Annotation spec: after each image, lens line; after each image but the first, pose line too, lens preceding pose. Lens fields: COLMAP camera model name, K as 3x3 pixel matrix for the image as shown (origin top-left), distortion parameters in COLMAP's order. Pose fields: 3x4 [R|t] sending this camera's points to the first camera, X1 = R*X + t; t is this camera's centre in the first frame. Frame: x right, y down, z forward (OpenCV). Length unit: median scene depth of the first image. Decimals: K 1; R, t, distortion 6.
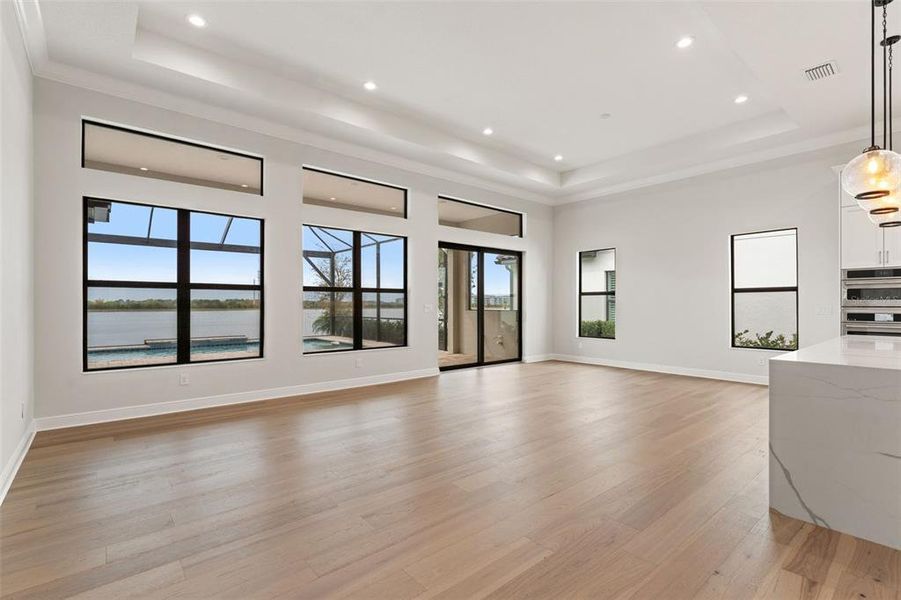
lens RADIAL K [[417.7, 0, 445.1], [0, 417.7, 306.6], [0, 0, 1]] dist [0.000857, 0.000193]
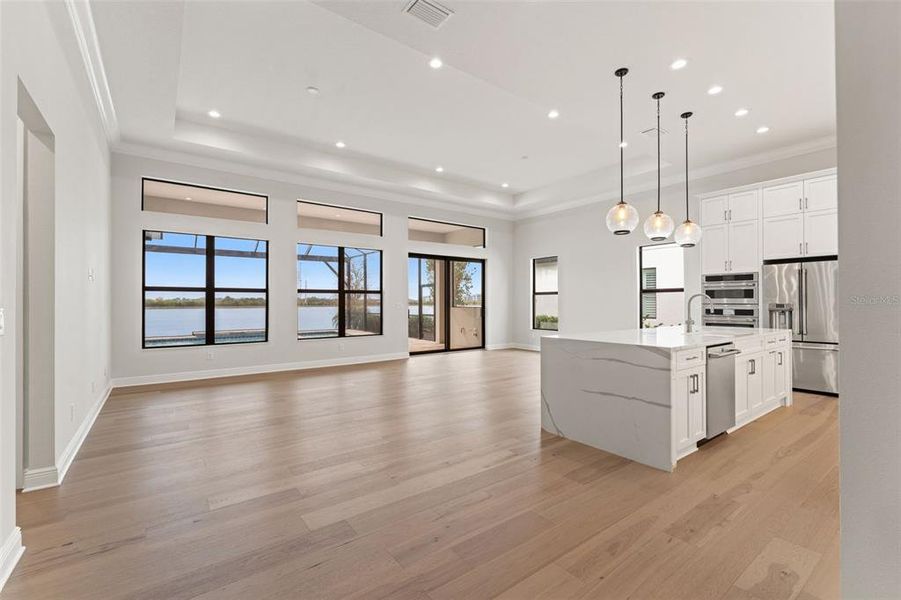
lens RADIAL K [[393.1, 0, 444.9], [0, 393.1, 302.0], [0, 0, 1]] dist [0.001085, 0.000044]
pose [[0.997981, -0.001917, -0.063486, 0.195274], [0.001607, 0.999987, -0.004935, -0.000840], [0.063495, 0.004823, 0.997971, -0.215233]]
